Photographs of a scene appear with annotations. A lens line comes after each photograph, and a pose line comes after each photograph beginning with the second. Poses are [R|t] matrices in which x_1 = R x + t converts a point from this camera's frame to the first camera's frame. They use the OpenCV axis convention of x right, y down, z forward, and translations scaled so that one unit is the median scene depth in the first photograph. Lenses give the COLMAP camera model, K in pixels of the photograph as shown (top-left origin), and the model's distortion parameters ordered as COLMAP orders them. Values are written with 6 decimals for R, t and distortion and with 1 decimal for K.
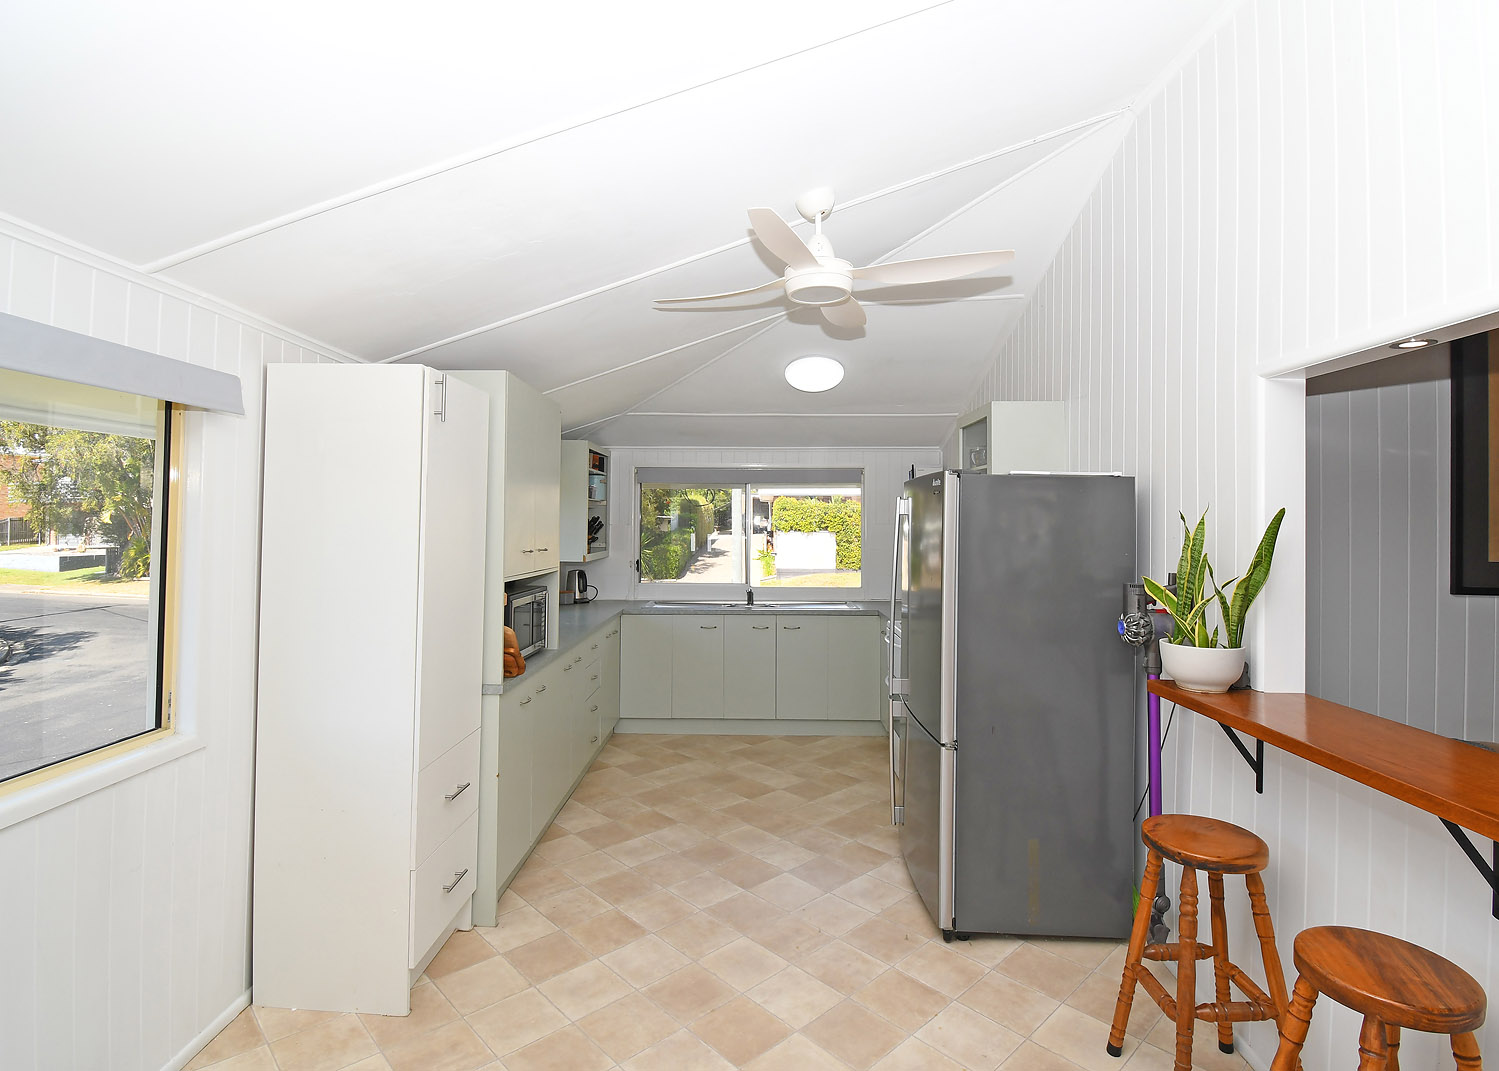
lens RADIAL K [[718.6, 0, 747.9], [0, 718.6, 521.9], [0, 0, 1]] dist [0.001566, -0.018096]
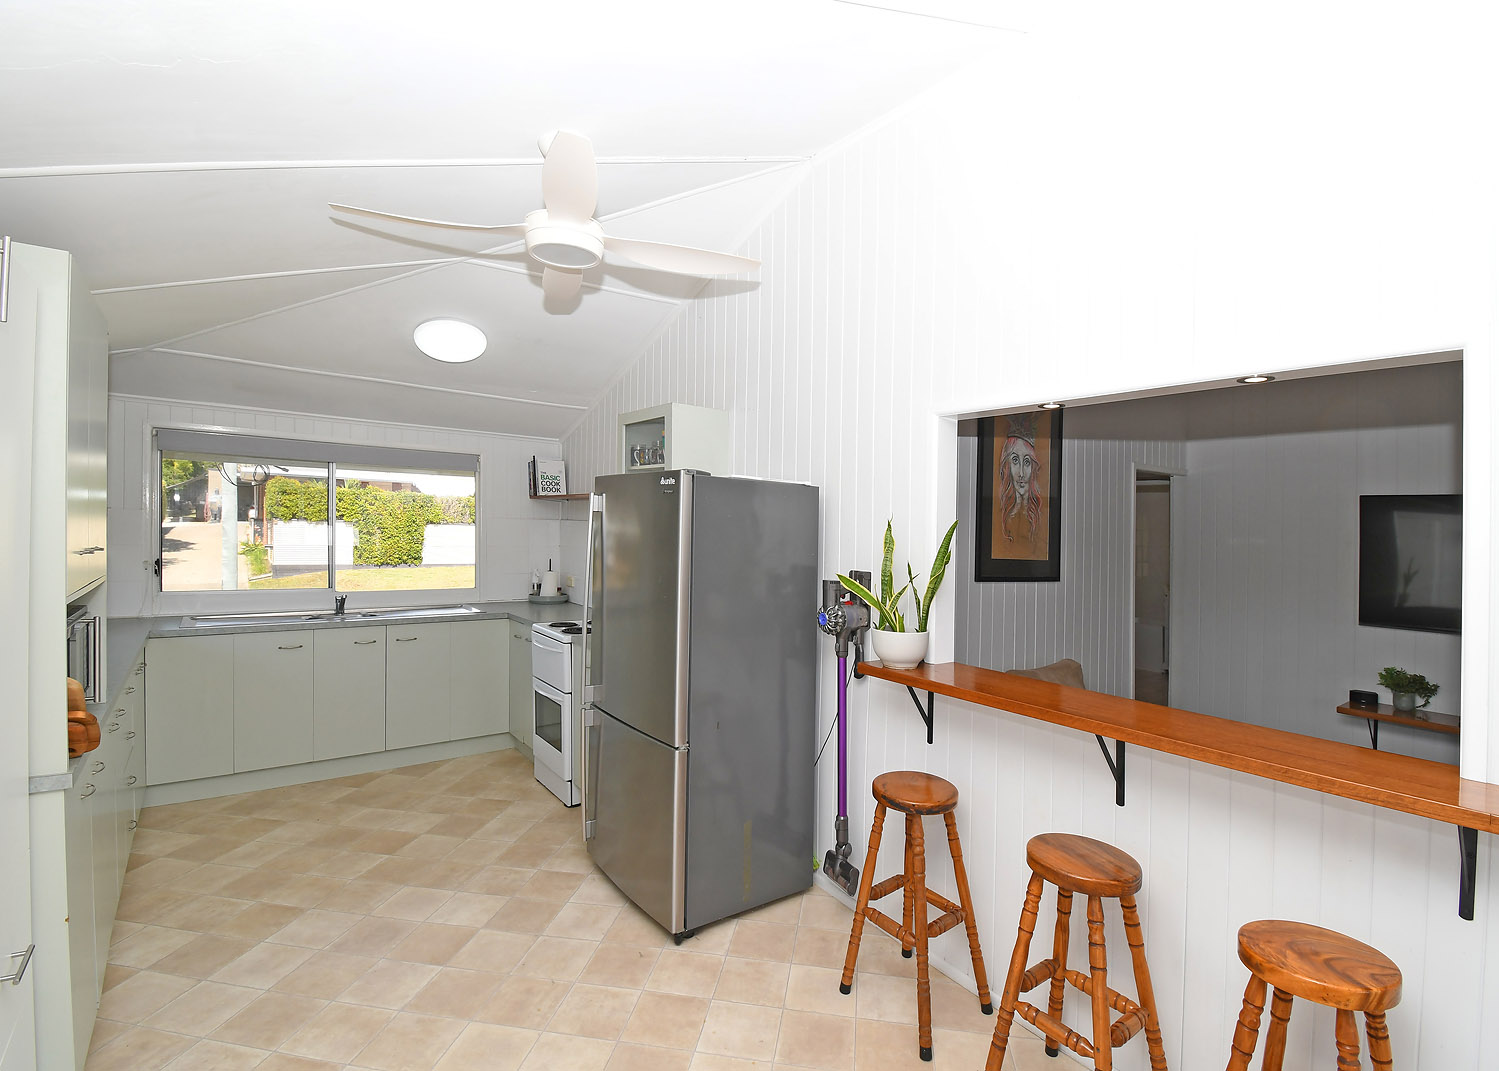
lens RADIAL K [[712.4, 0, 749.5], [0, 712.4, 535.5], [0, 0, 1]] dist [0.005605, -0.025006]
pose [[0.775030, 0.013230, 0.631786, -0.242594], [-0.031870, 0.999327, 0.018169, -0.002453], [-0.631120, -0.034217, 0.774930, 0.167480]]
